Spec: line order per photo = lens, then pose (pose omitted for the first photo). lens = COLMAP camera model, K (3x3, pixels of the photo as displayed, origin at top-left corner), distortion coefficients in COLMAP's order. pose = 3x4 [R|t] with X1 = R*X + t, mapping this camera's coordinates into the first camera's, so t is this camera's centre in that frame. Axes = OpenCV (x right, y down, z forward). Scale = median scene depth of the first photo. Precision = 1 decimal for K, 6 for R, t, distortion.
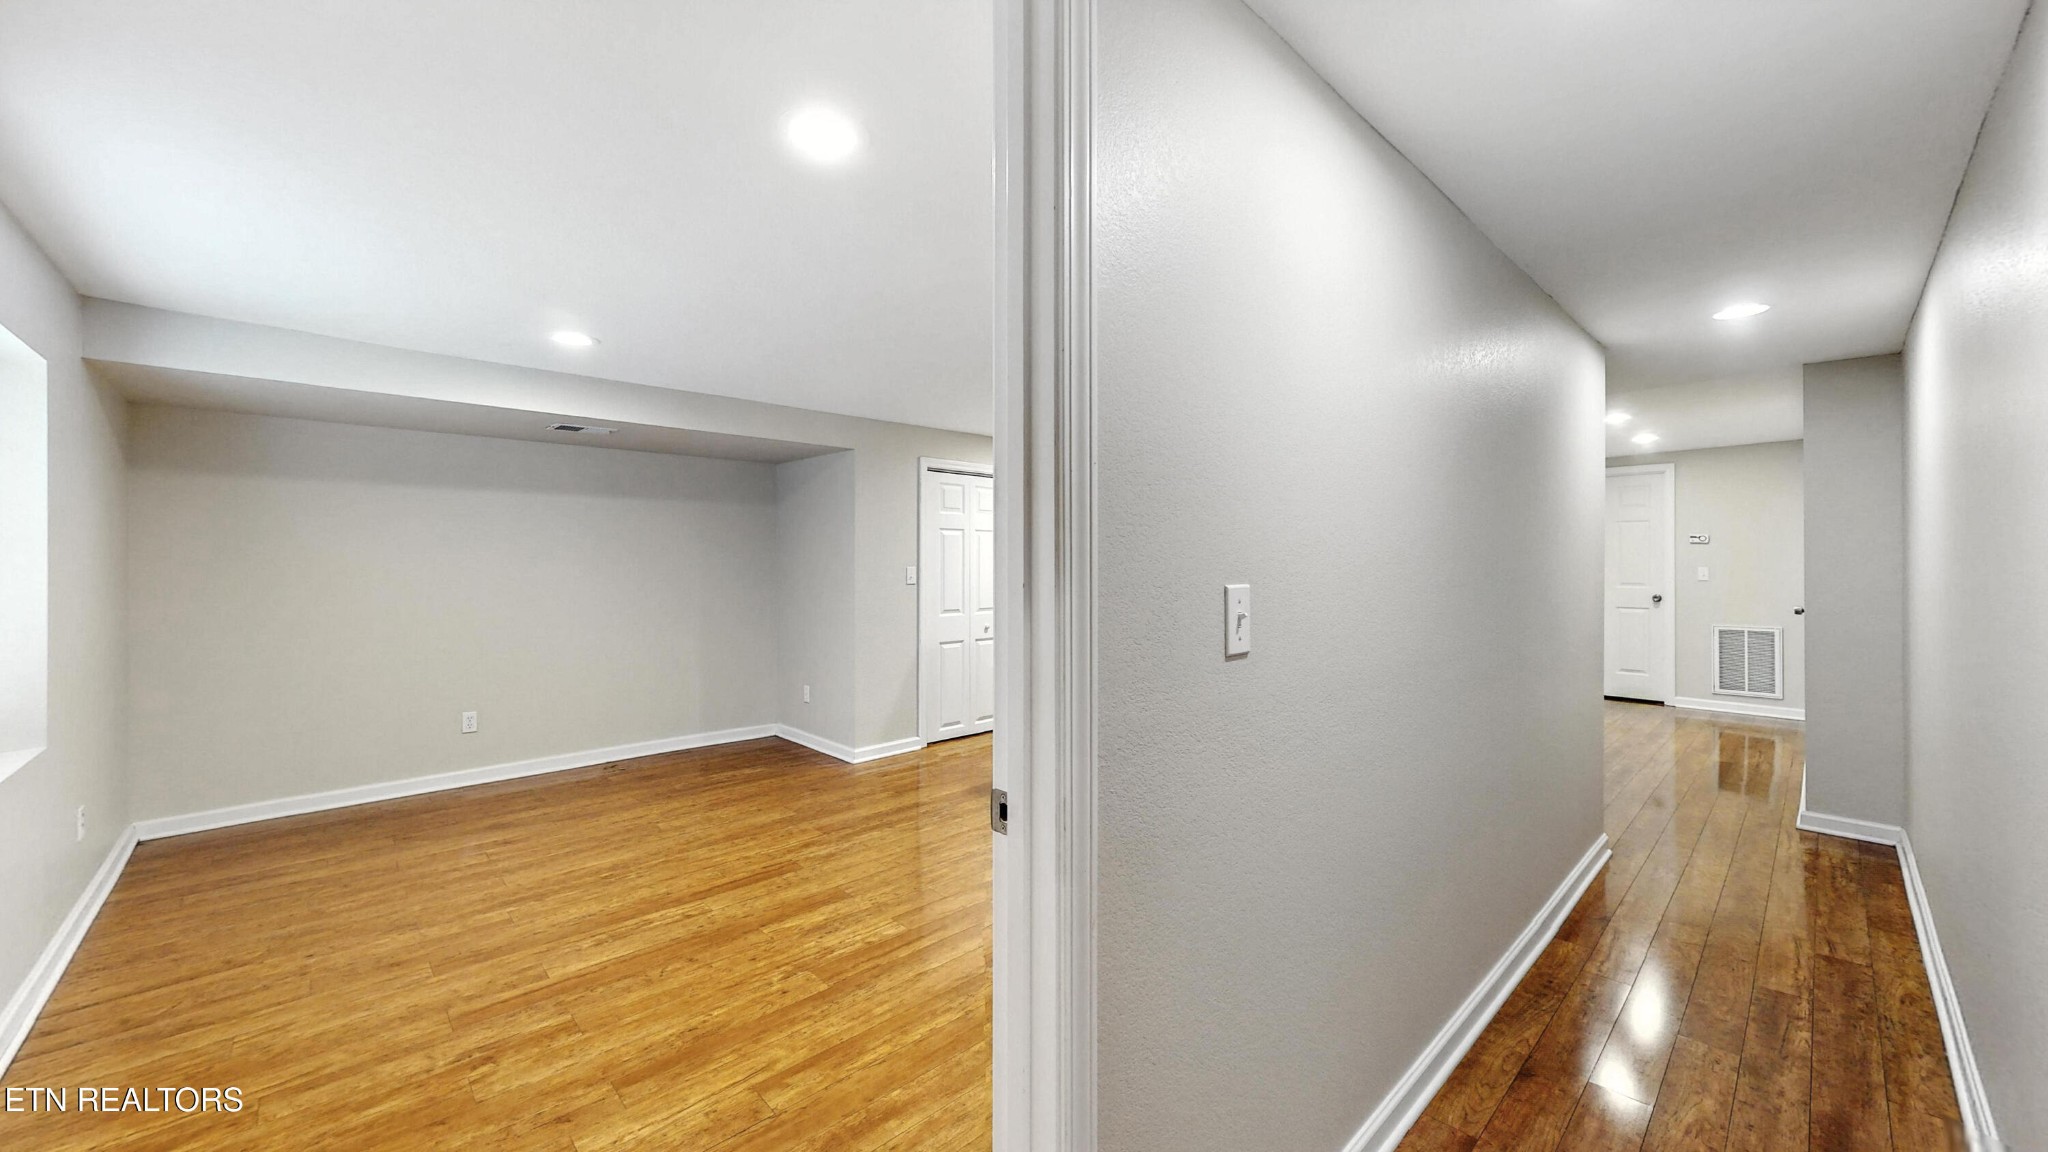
lens RADIAL K [[768.6, 0, 1012.1], [0, 768.6, 564.0], [0, 0, 1]] dist [0.005945, 0.000741]
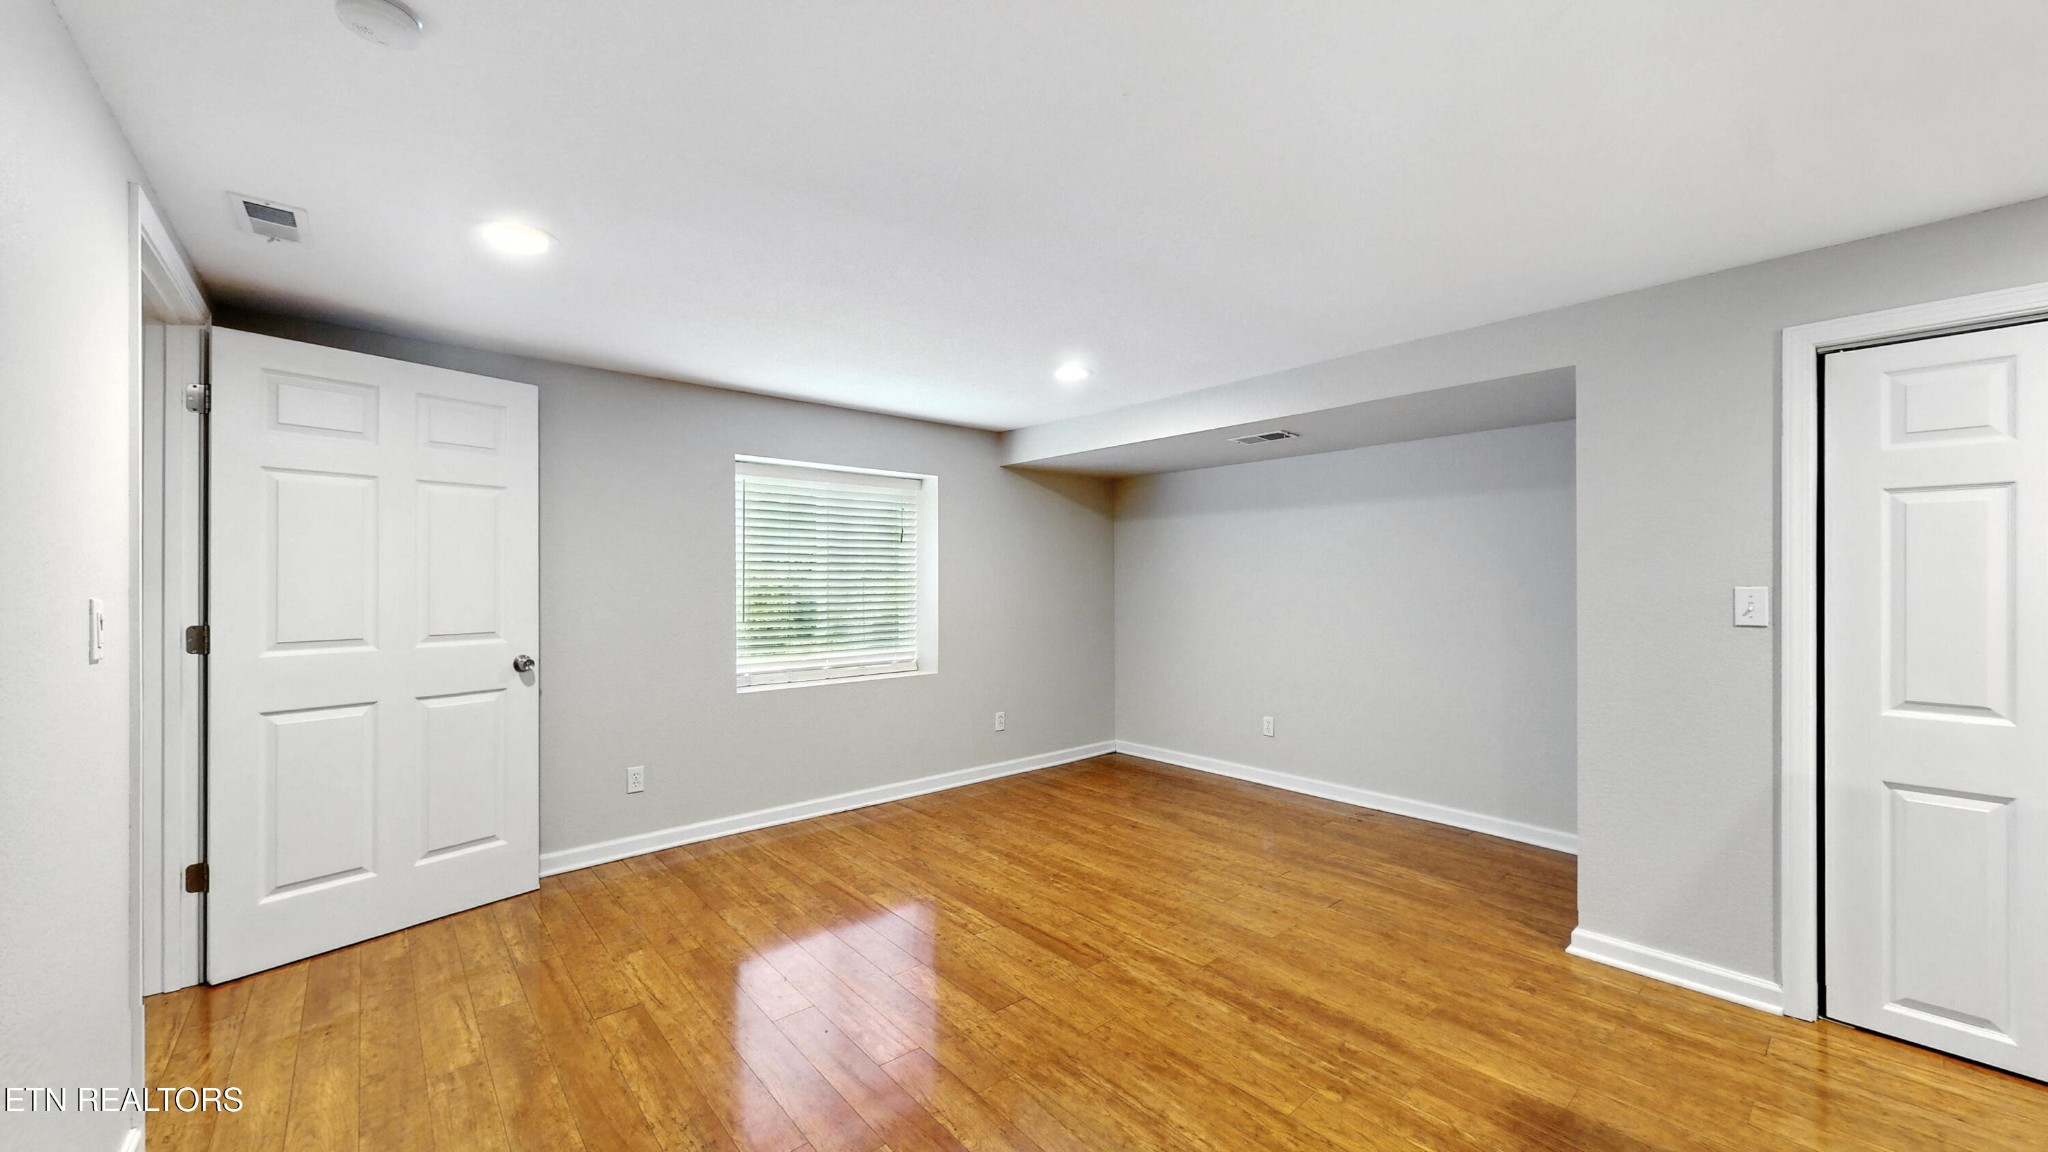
lens RADIAL K [[748.1, 0, 1017.1], [0, 748.1, 582.8], [0, 0, 1]] dist [0.000011, -0.000109]
pose [[-0.026023, 0.005207, -0.999648, 0.493899], [-0.000335, 0.999986, 0.005218, -0.001252], [0.999661, 0.000471, -0.026021, 0.959670]]
